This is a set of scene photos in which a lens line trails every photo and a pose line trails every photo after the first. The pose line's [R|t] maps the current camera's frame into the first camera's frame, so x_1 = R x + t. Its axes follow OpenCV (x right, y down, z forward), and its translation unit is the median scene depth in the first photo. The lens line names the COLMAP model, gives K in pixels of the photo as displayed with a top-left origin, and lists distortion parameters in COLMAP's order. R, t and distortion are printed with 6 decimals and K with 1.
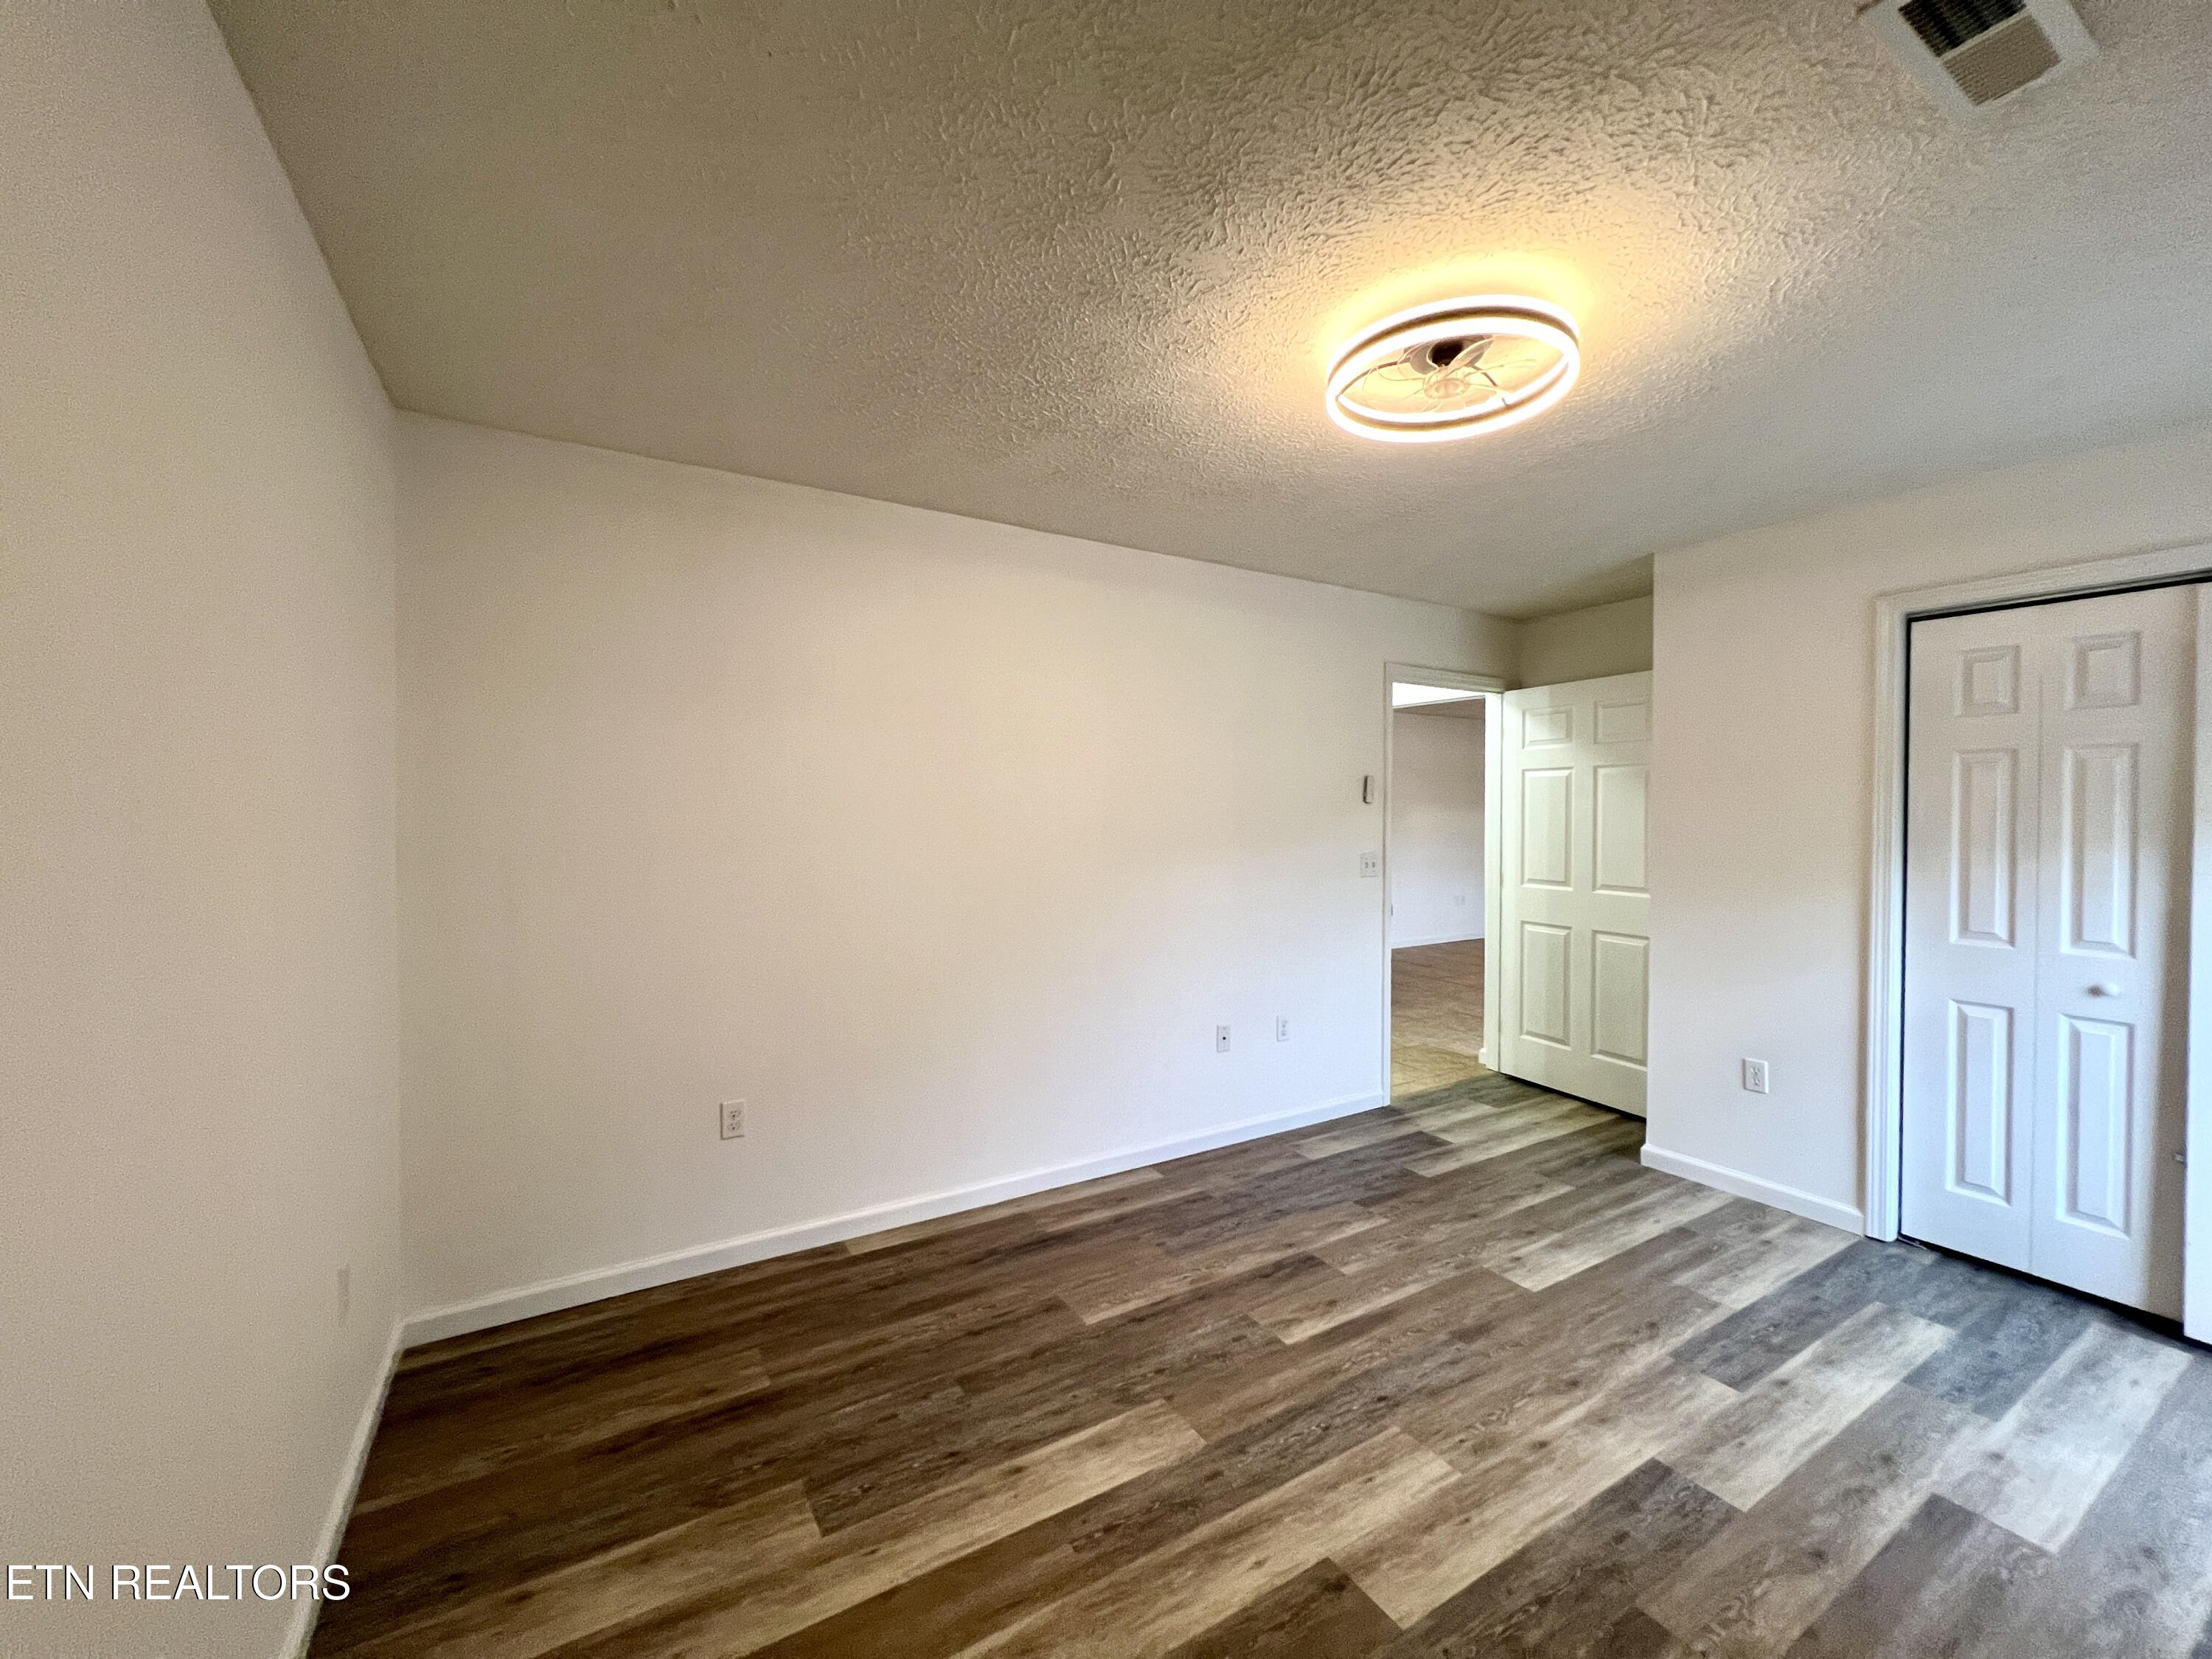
lens RADIAL K [[872.9, 0, 1106.0], [0, 872.9, 829.5], [0, 0, 1]] dist [-0.000890, -0.000119]
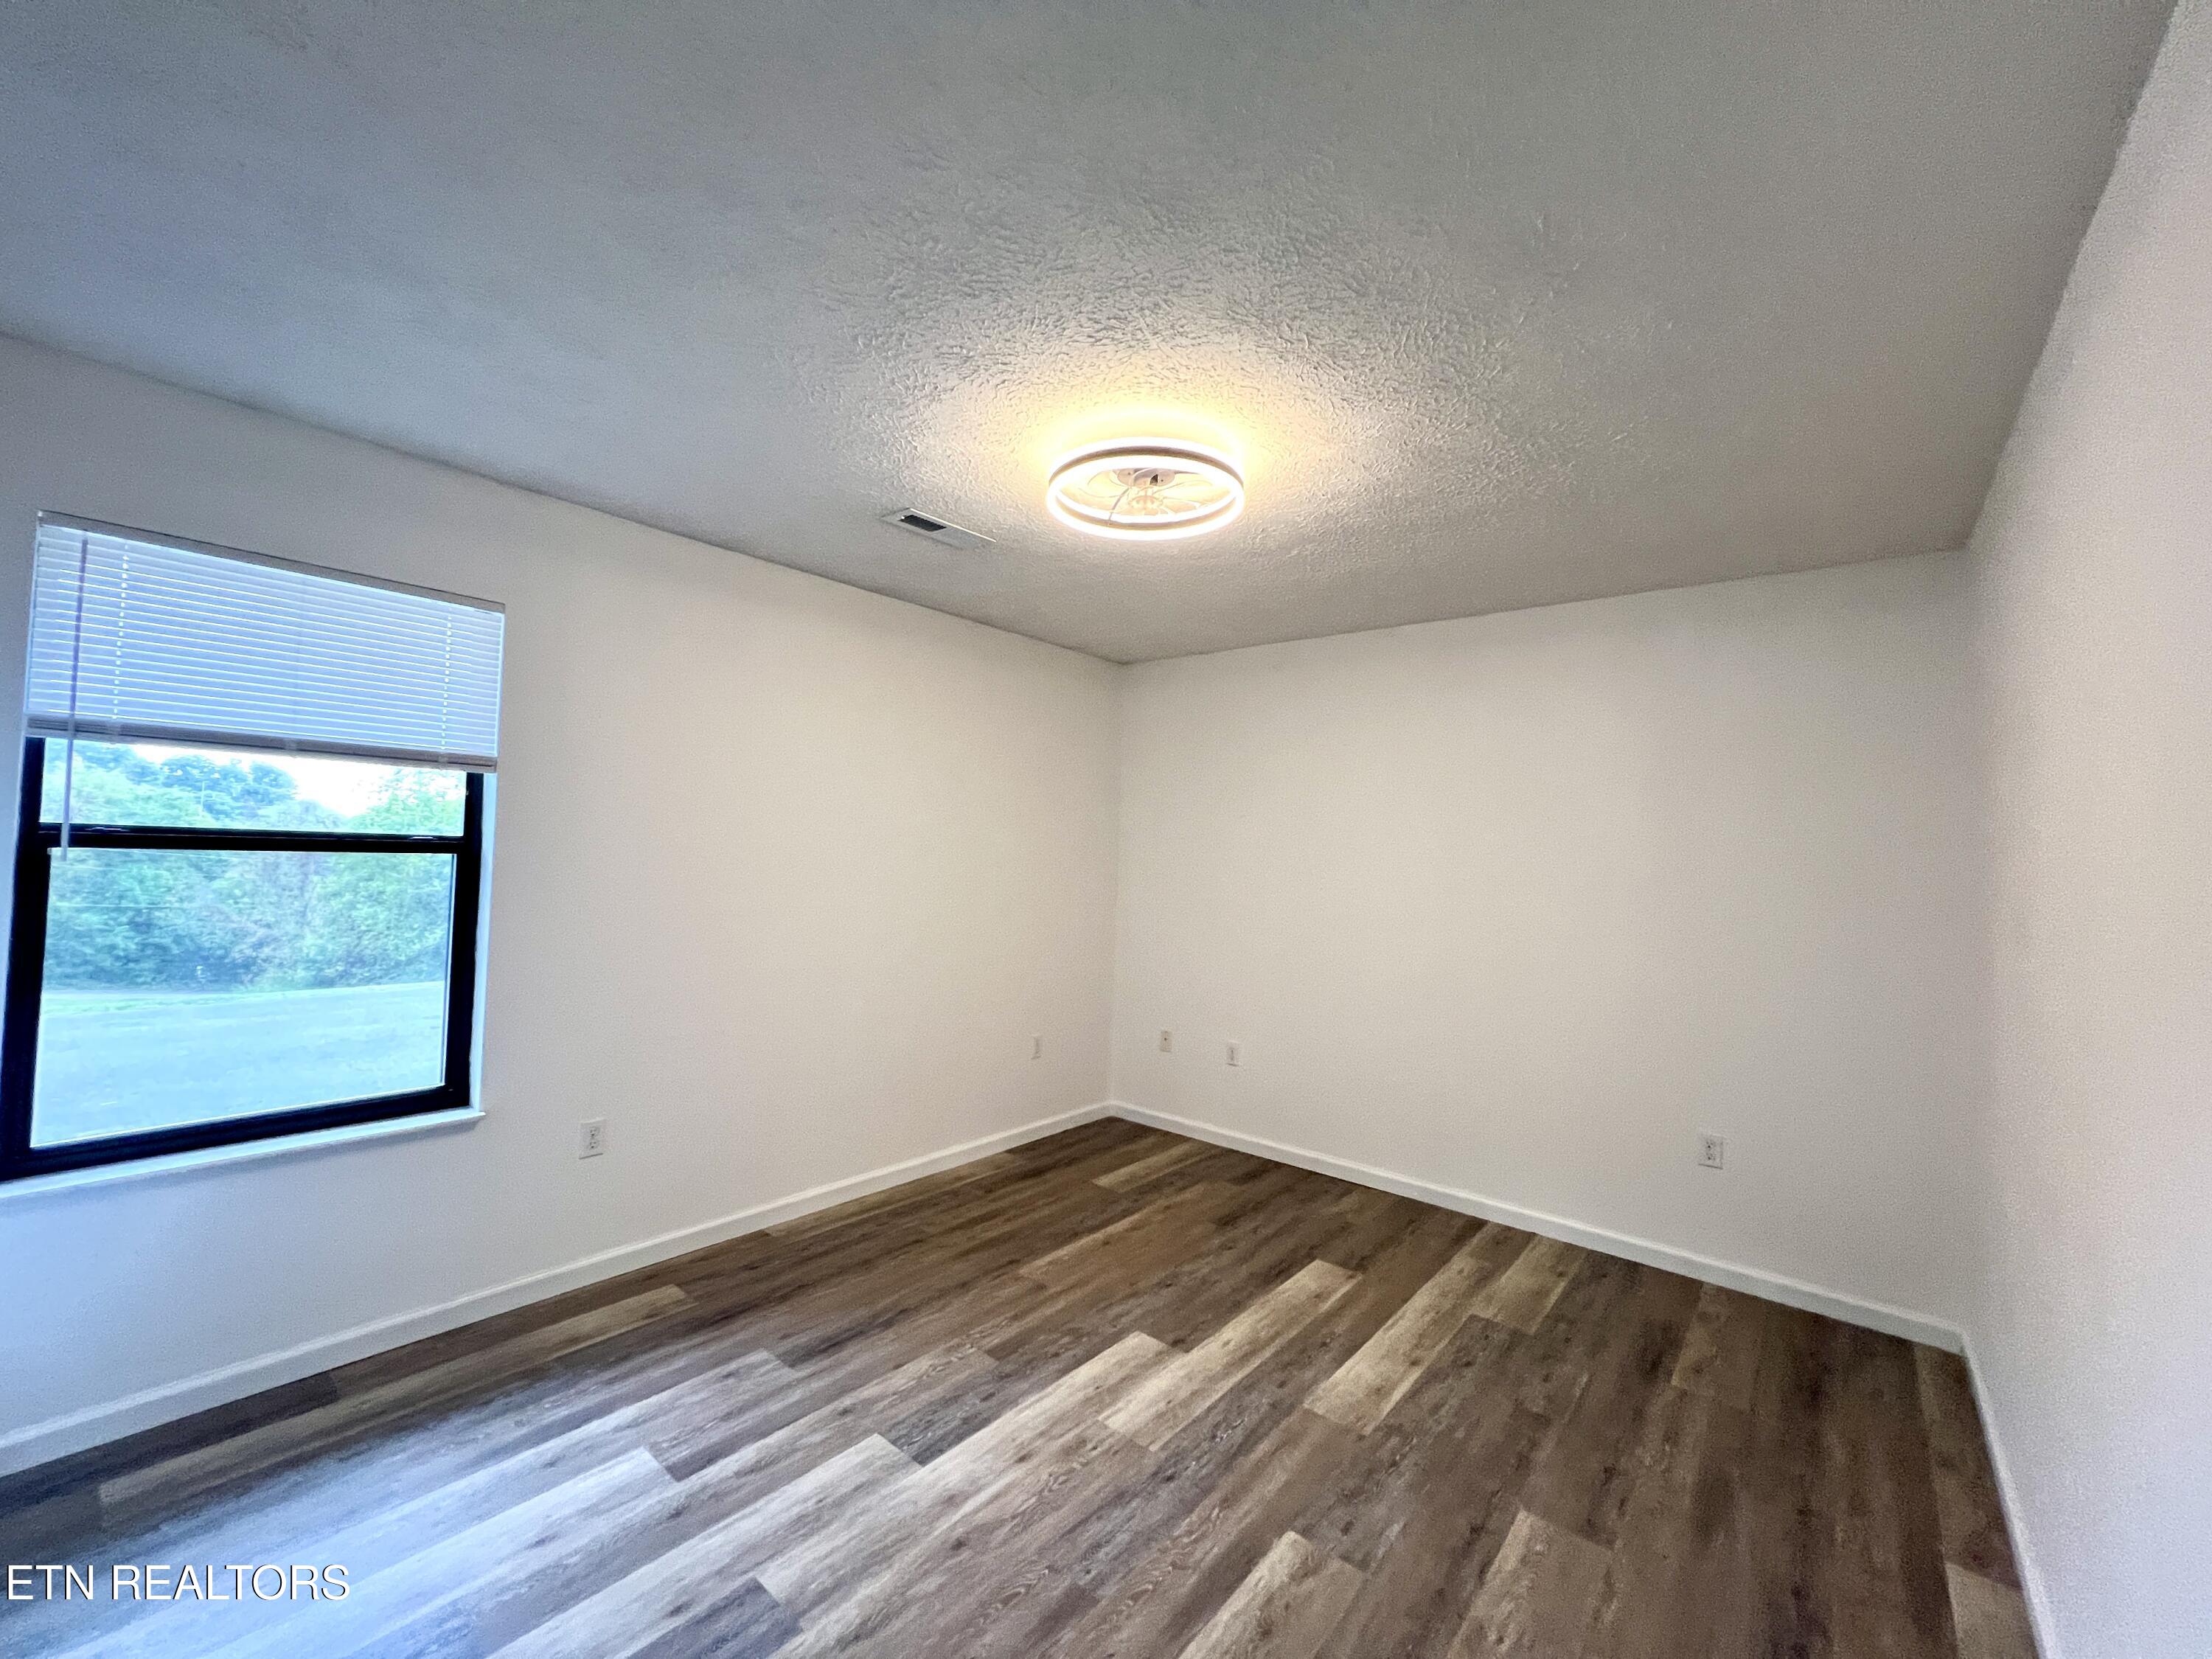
lens RADIAL K [[886.8, 0, 1101.4], [0, 886.8, 824.2], [0, 0, 1]] dist [-0.000446, 0.000650]
pose [[-0.945002, -0.042726, -0.324261, 0.705832], [-0.041425, 0.999082, -0.010917, -0.043098], [0.324430, 0.003116, -0.945905, 1.823395]]
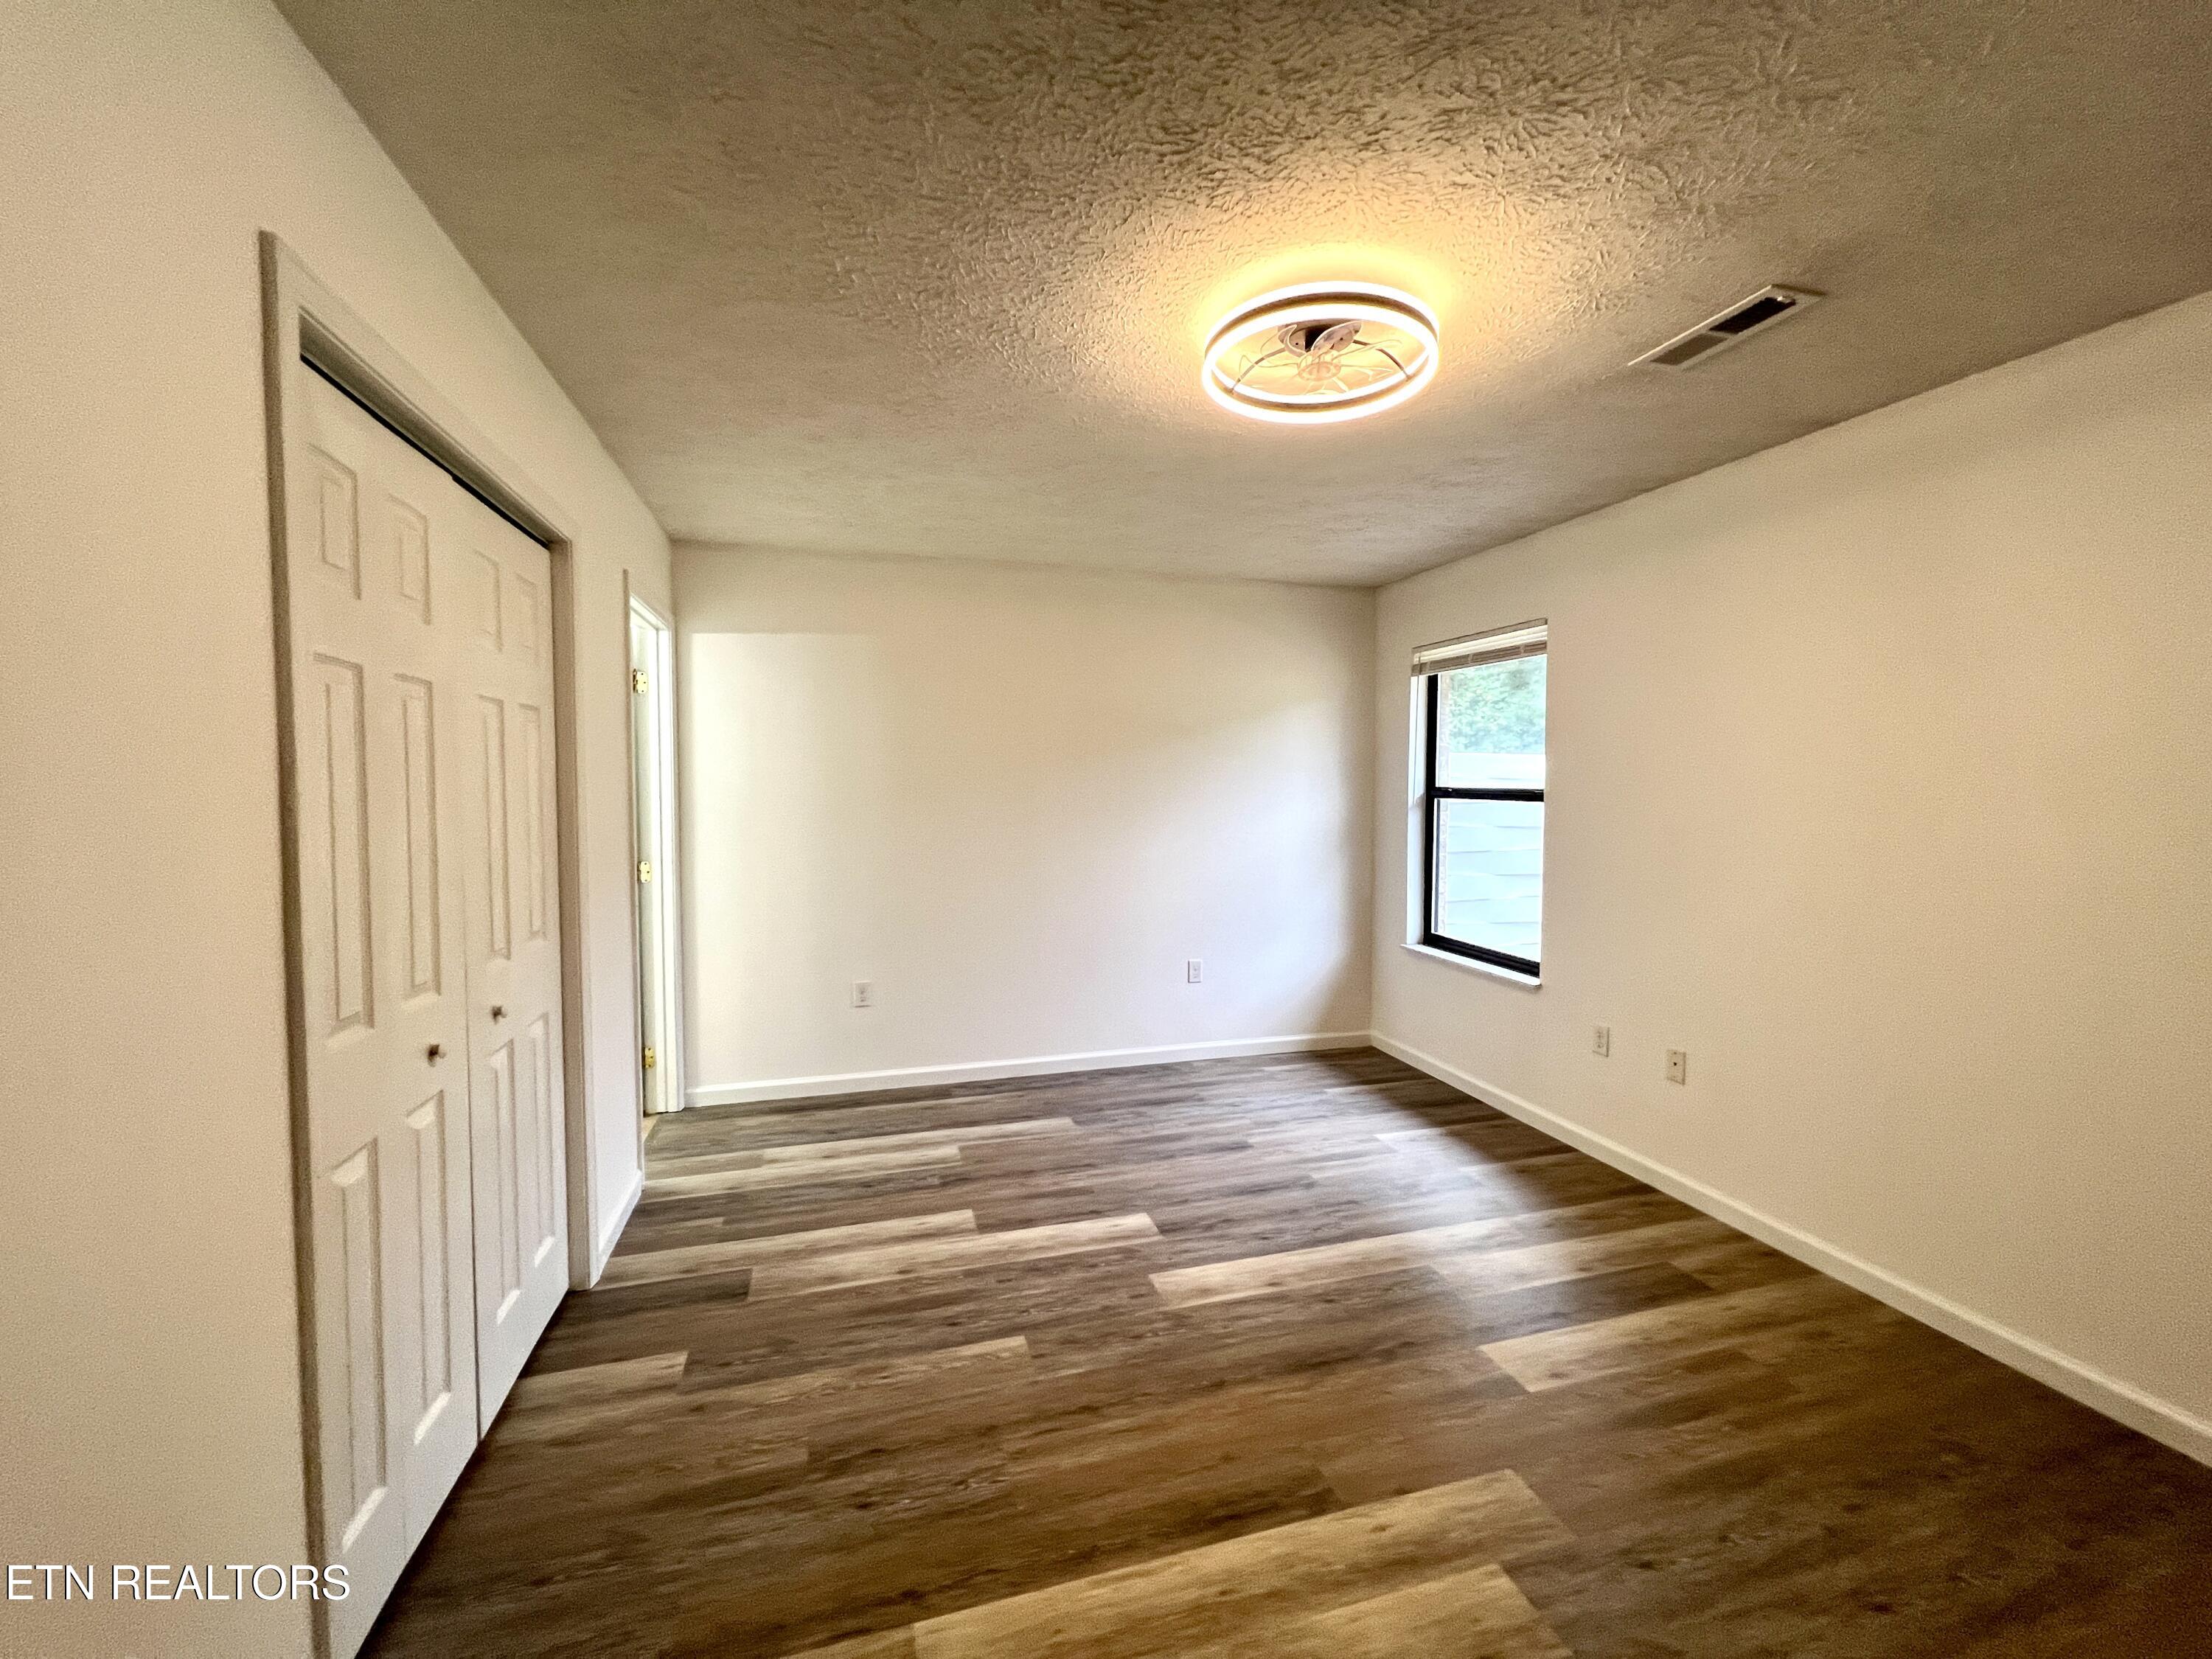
lens RADIAL K [[886.8, 0, 1101.4], [0, 886.8, 824.2], [0, 0, 1]] dist [-0.000446, 0.000650]
pose [[-0.967712, -0.019577, 0.251298, -0.145739], [-0.003146, 0.997840, 0.065619, -0.037695], [-0.252039, 0.062710, -0.965683, 1.990522]]
